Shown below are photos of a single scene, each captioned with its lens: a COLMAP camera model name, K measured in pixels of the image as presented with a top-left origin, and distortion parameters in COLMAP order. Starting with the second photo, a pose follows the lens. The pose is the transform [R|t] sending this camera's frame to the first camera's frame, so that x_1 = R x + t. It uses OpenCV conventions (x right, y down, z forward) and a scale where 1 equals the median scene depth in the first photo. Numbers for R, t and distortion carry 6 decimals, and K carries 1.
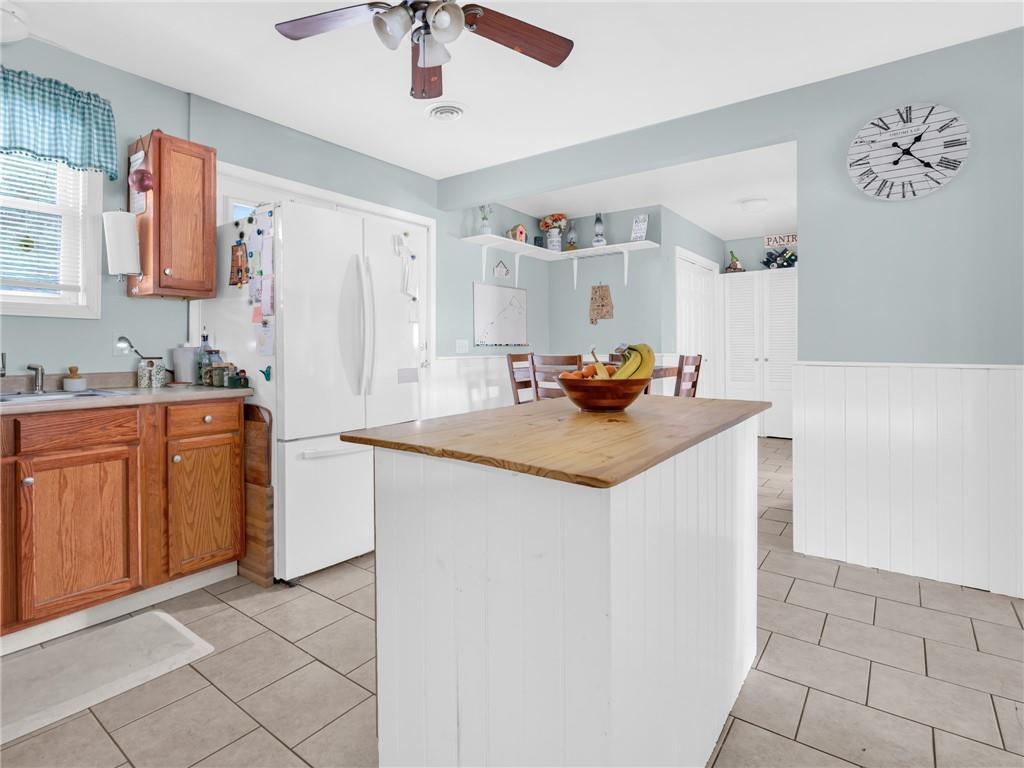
lens RADIAL K [[533.8, 0, 460.6], [0, 533.8, 346.5], [0, 0, 1]] dist [0.006688, -0.004971]
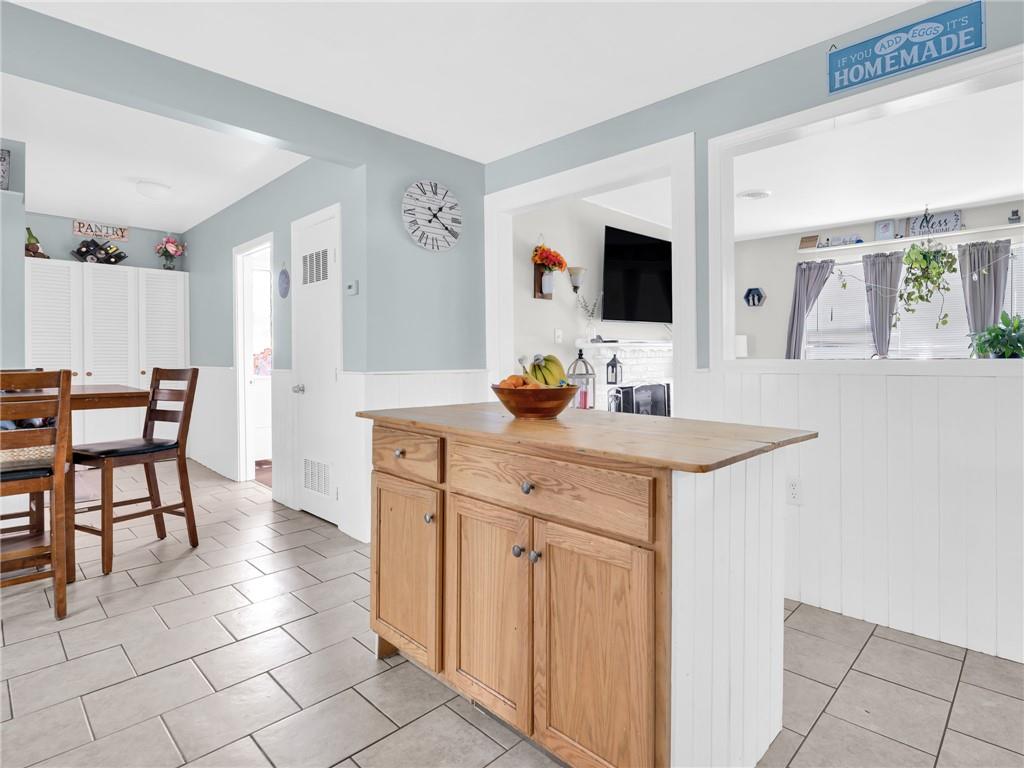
lens RADIAL K [[533.8, 0, 570.4], [0, 533.8, 359.7], [0, 0, 1]] dist [0.006688, -0.004971]
pose [[0.038019, 0.002237, 0.999275, -0.513762], [-0.003528, 0.999992, -0.002105, 0.005186], [-0.999271, -0.003446, 0.038026, 0.597381]]
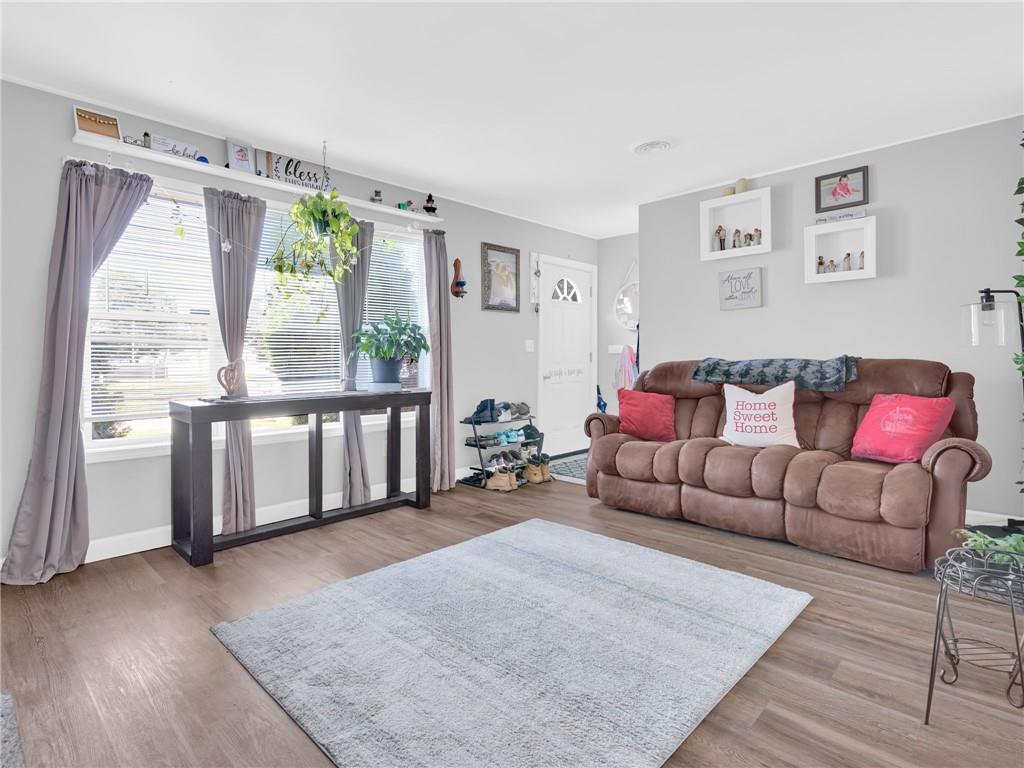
lens RADIAL K [[533.8, 0, 470.6], [0, 533.8, 362.6], [0, 0, 1]] dist [0.006688, -0.004971]
pose [[-0.993500, 0.014712, 0.112881, 0.925595], [0.014160, 0.999884, -0.005692, -0.000008], [-0.112952, -0.004057, -0.993592, 0.665351]]
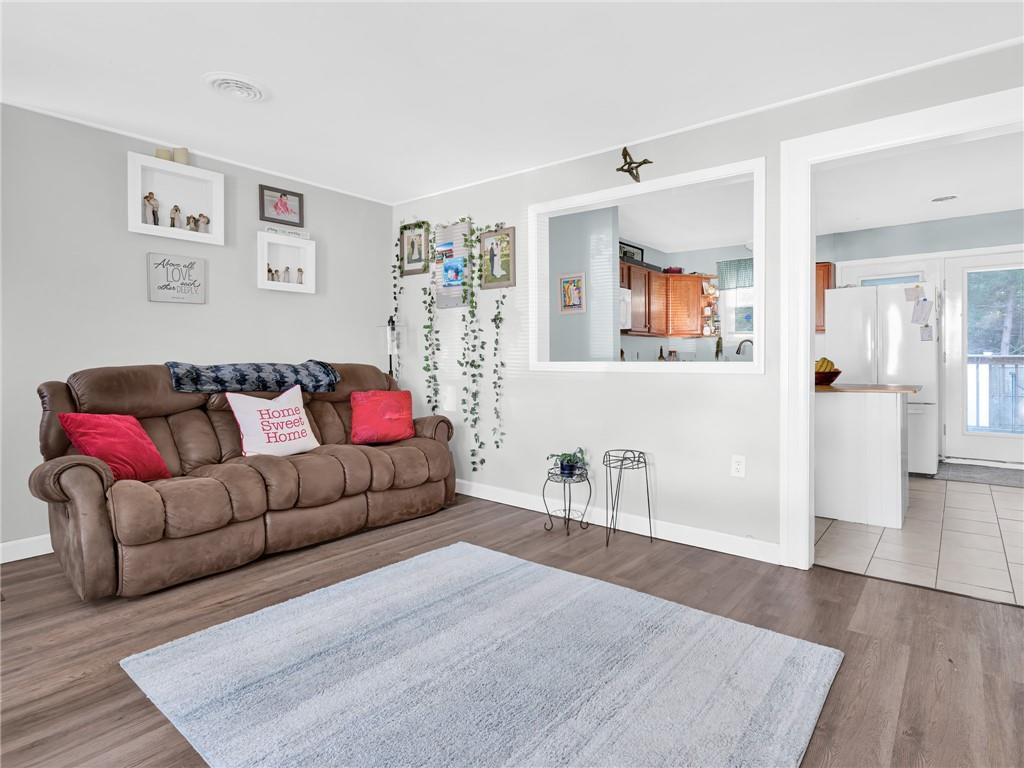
lens RADIAL K [[533.8, 0, 567.5], [0, 533.8, 355.0], [0, 0, 1]] dist [0.006688, -0.004971]
pose [[0.047798, -0.000824, -0.998857, 1.695340], [0.012845, 0.999917, -0.000210, -0.017907], [0.998774, -0.012820, 0.047805, -0.149744]]
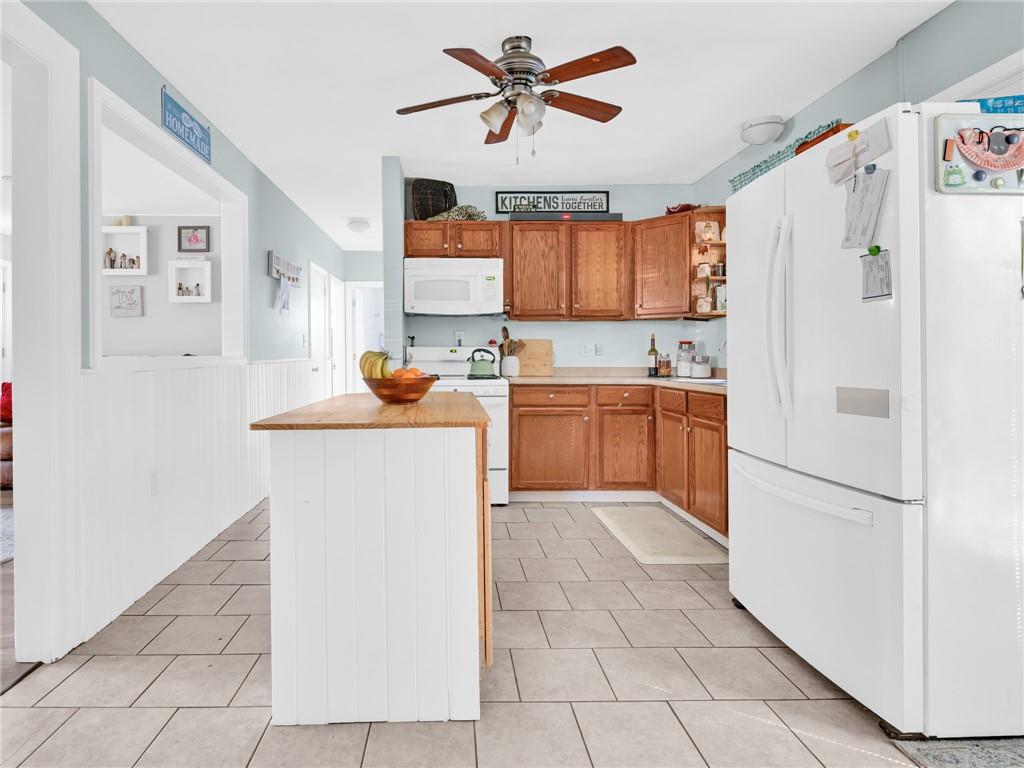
lens RADIAL K [[533.7, 0, 442.9], [0, 533.7, 352.8], [0, 0, 1]] dist [0.017919, -0.000956]
pose [[-0.770731, 0.005357, -0.637138, 0.664147], [0.012131, 0.999907, -0.006268, 0.005396], [0.637045, -0.012559, -0.770724, 1.343860]]
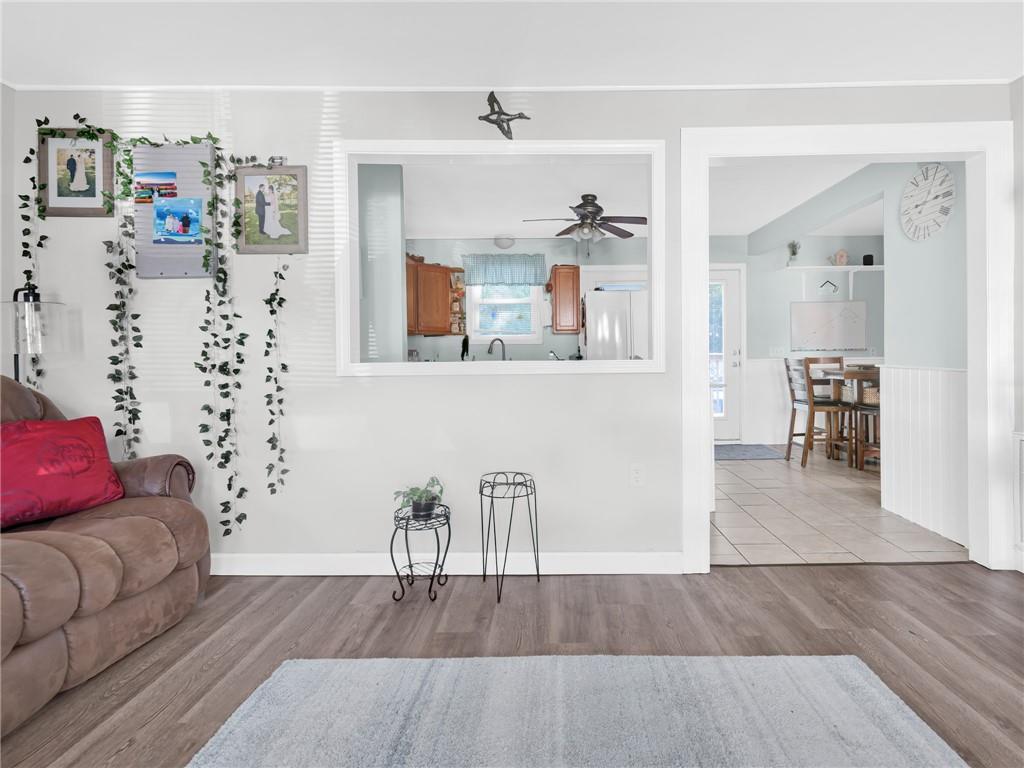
lens RADIAL K [[533.8, 0, 547.8], [0, 533.8, 355.7], [0, 0, 1]] dist [0.006688, -0.004971]
pose [[0.624887, -0.001359, -0.780714, 1.265849], [0.013632, 0.999865, 0.009171, -0.020182], [0.780596, -0.016374, 0.624822, -0.518993]]
